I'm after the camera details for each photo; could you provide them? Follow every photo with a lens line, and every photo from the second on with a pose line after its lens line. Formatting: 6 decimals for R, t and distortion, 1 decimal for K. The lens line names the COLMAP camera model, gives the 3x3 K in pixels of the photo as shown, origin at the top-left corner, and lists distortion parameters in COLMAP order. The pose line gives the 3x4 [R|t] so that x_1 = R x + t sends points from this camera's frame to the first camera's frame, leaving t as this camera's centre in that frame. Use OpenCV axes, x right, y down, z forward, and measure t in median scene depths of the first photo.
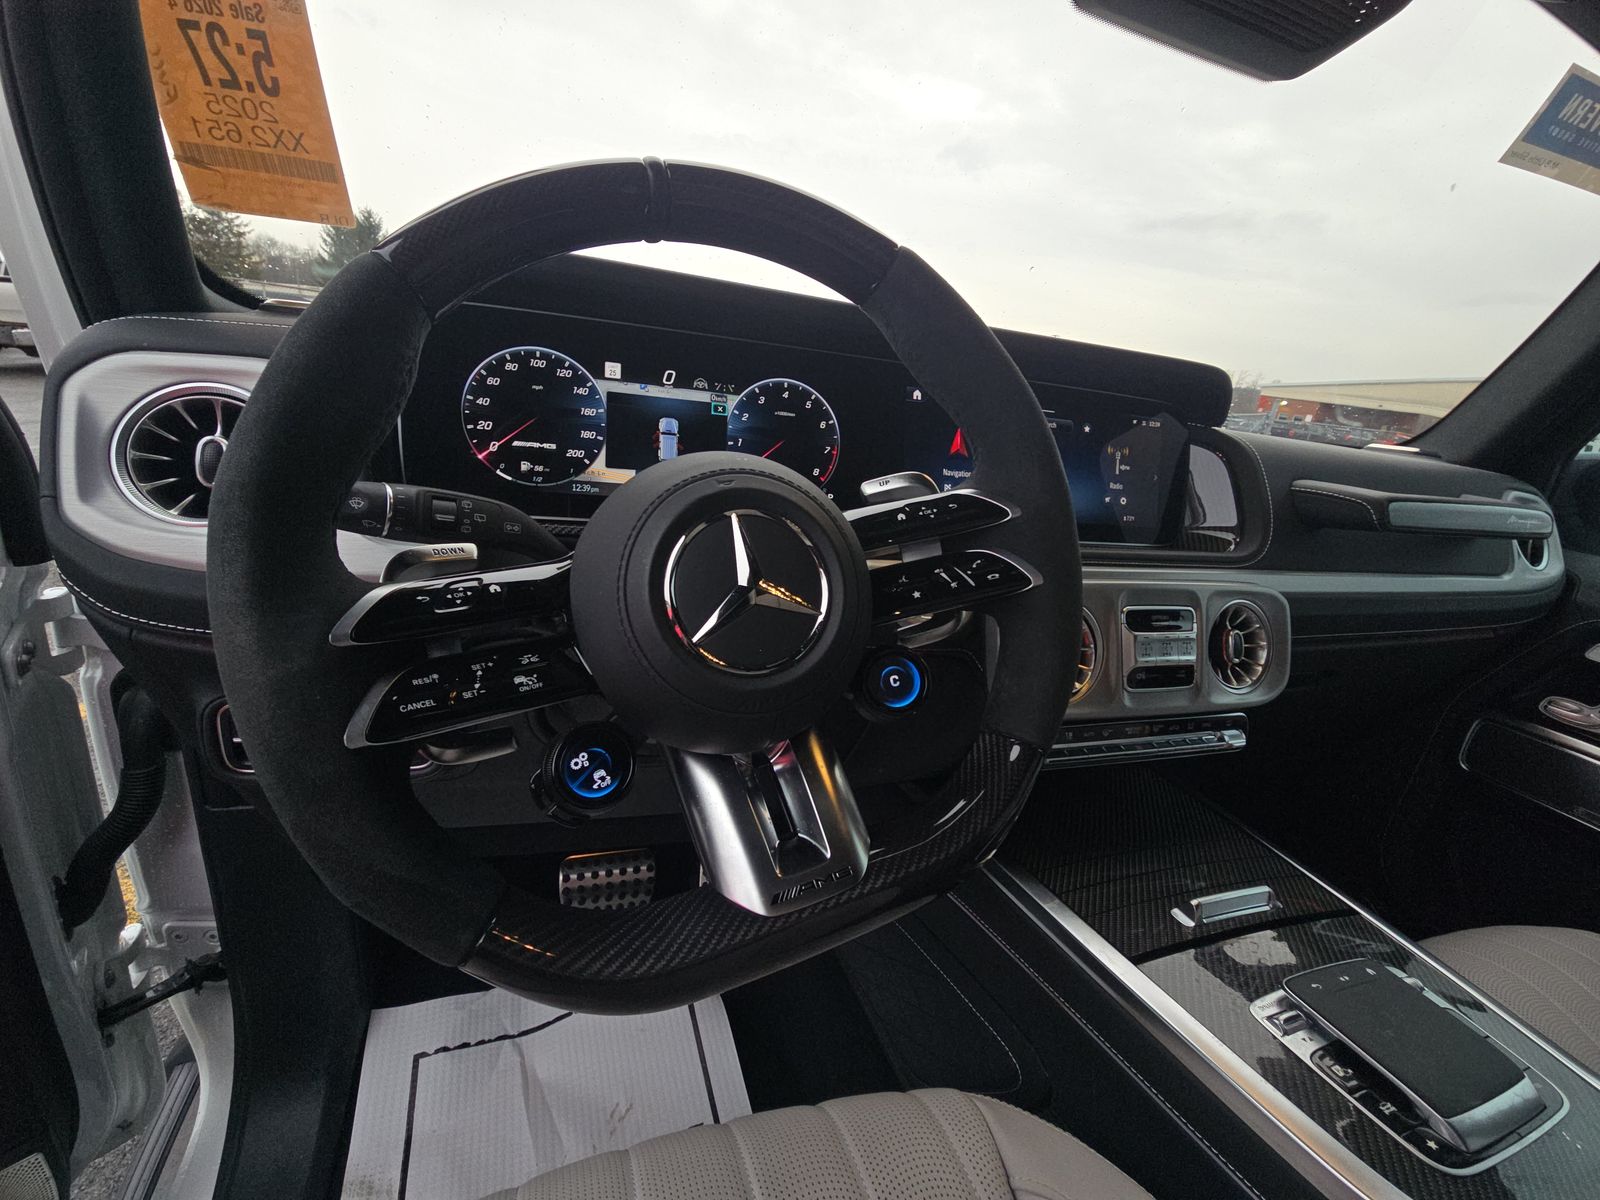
lens RADIAL K [[648.2, 0, 800.8], [0, 648.2, 582.6], [0, 0, 1]] dist [0.012625, -0.010695]
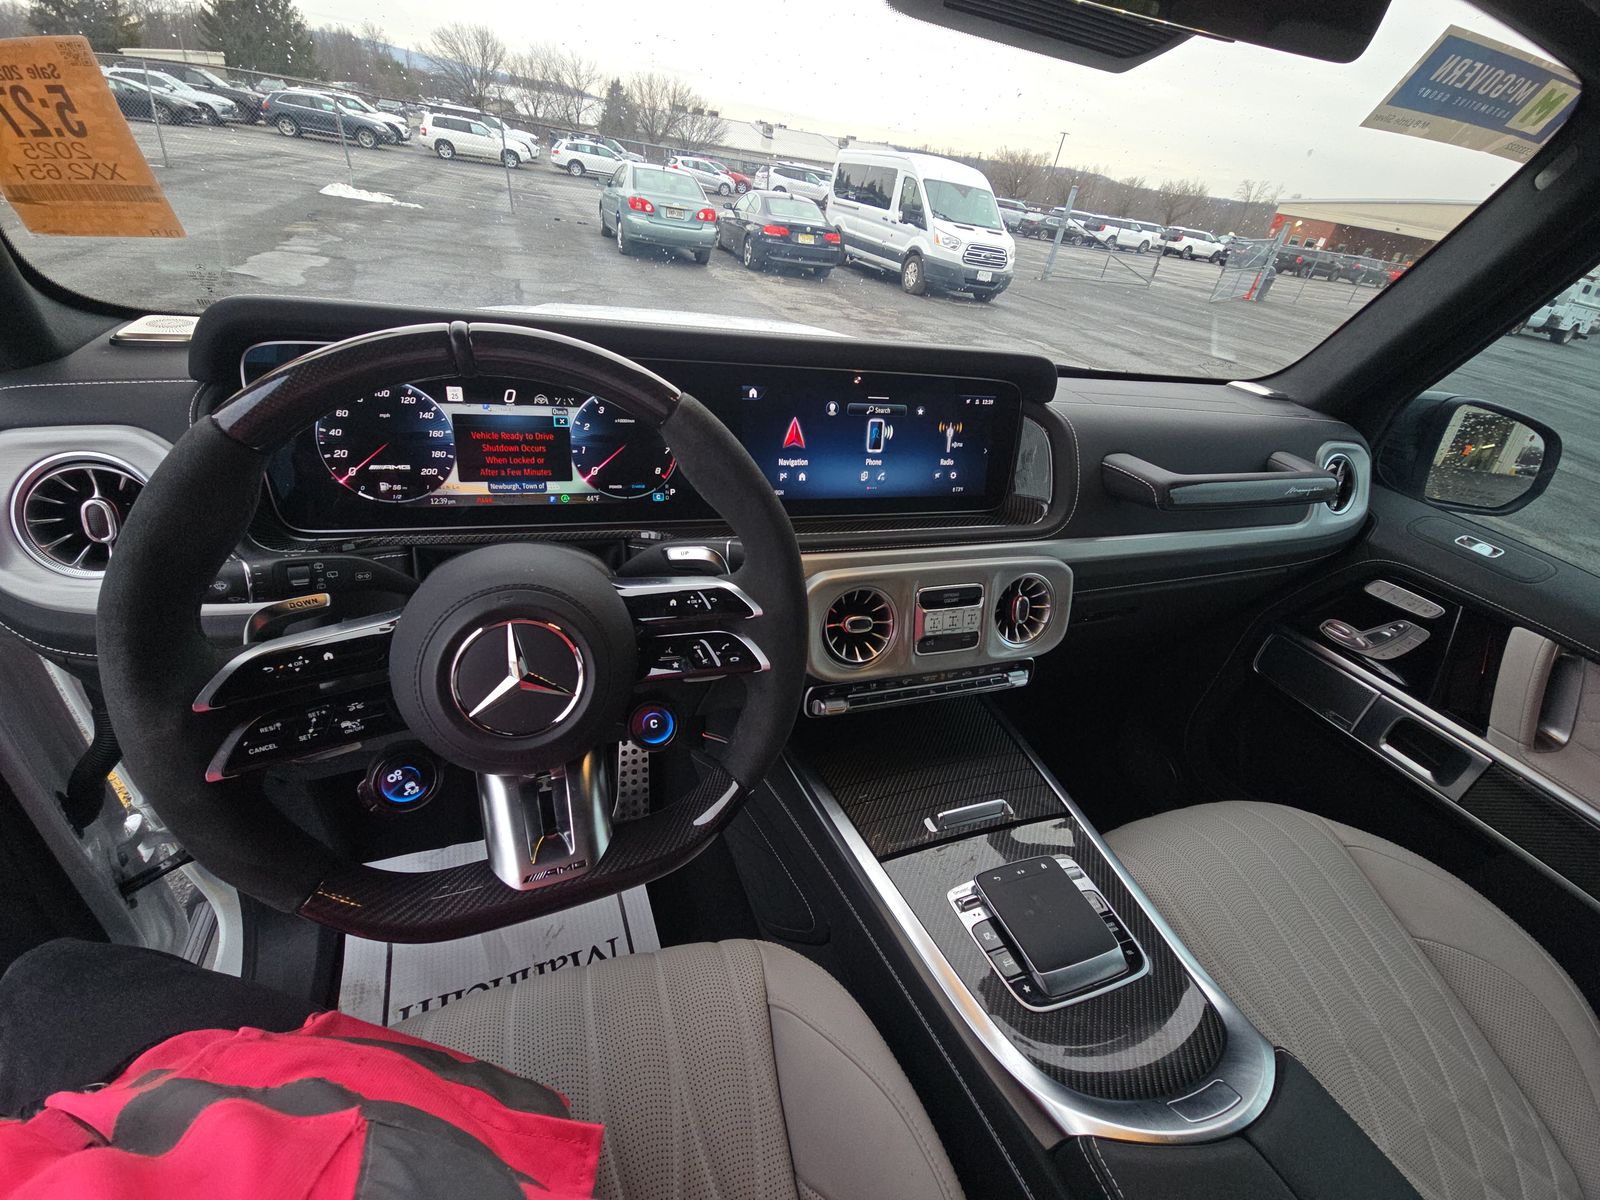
lens RADIAL K [[648.2, 0, 800.8], [0, 648.2, 582.6], [0, 0, 1]] dist [0.012625, -0.010695]
pose [[0.999444, 0.001019, 0.033326, 0.255119], [-0.009238, 0.968868, 0.247405, -0.287172], [-0.032036, -0.247576, 0.968339, -0.164388]]
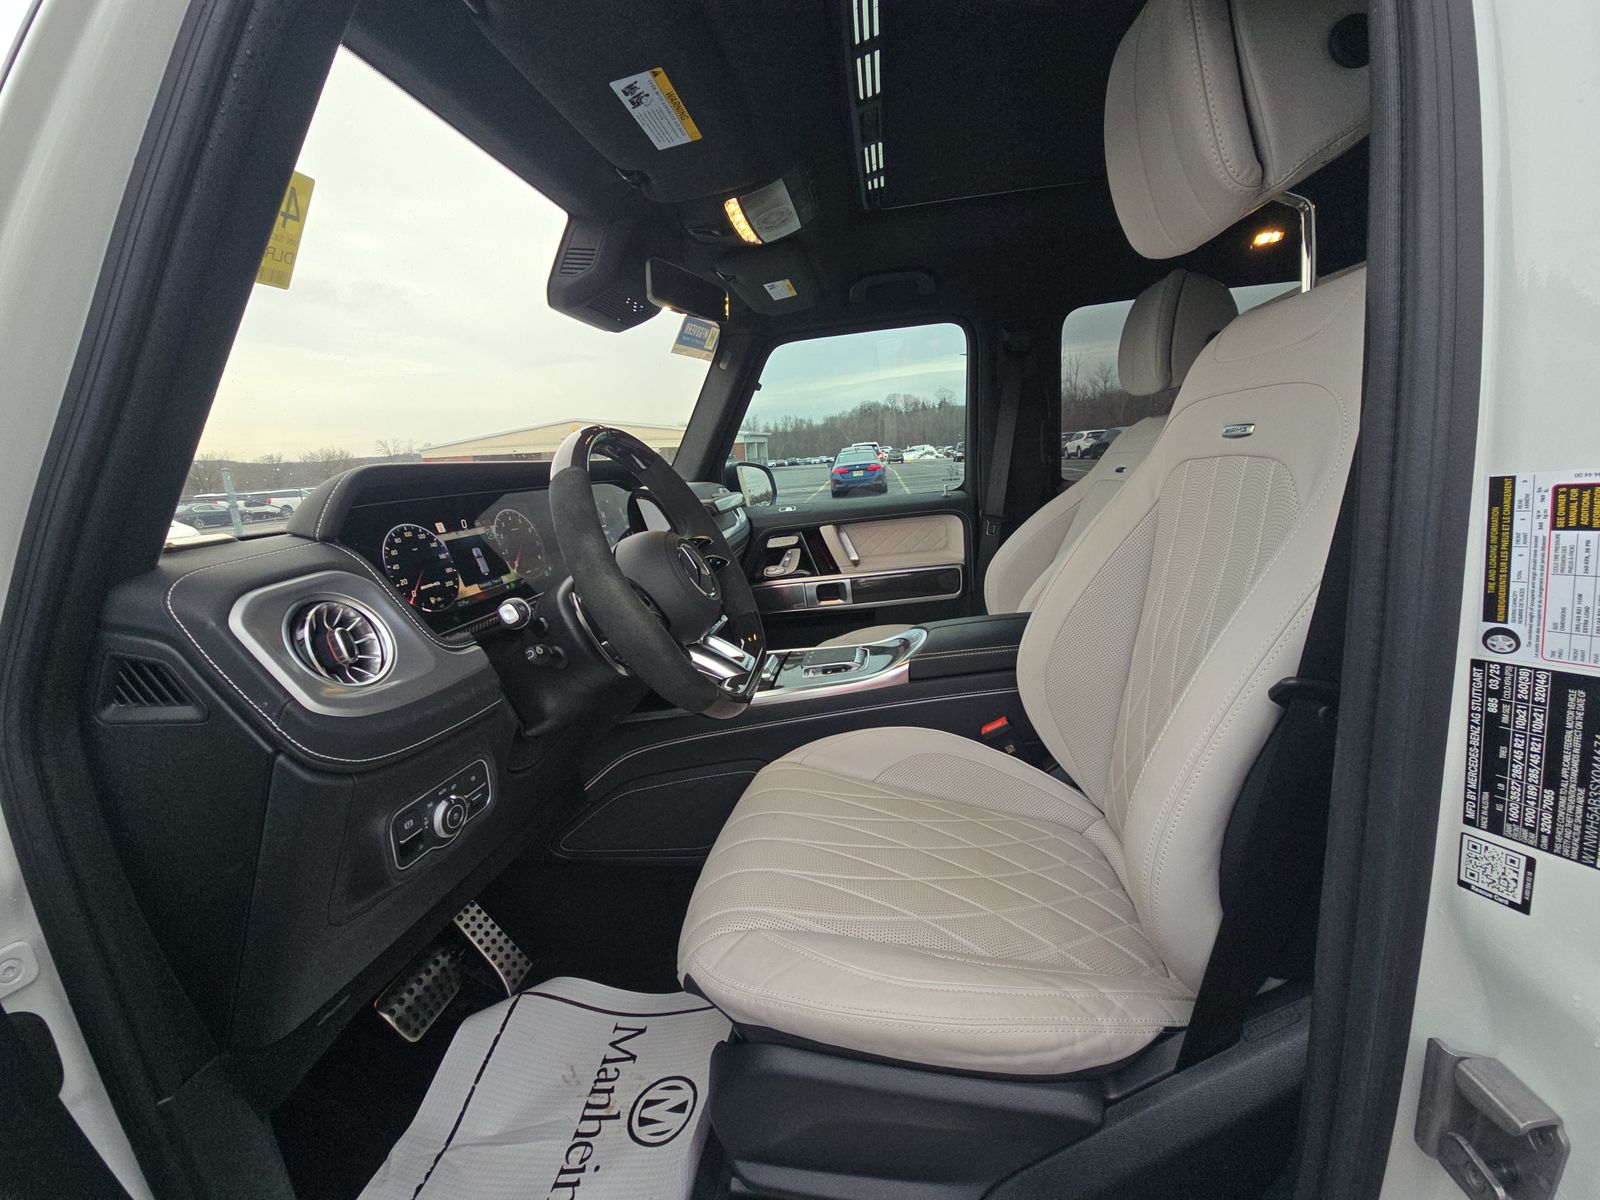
lens RADIAL K [[648.2, 0, 800.8], [0, 648.2, 582.6], [0, 0, 1]] dist [0.012625, -0.010695]
pose [[0.422586, -0.318707, 0.848438, -1.235238], [0.401354, 0.905144, 0.140104, -0.081678], [-0.812611, 0.281317, 0.510415, -0.420478]]
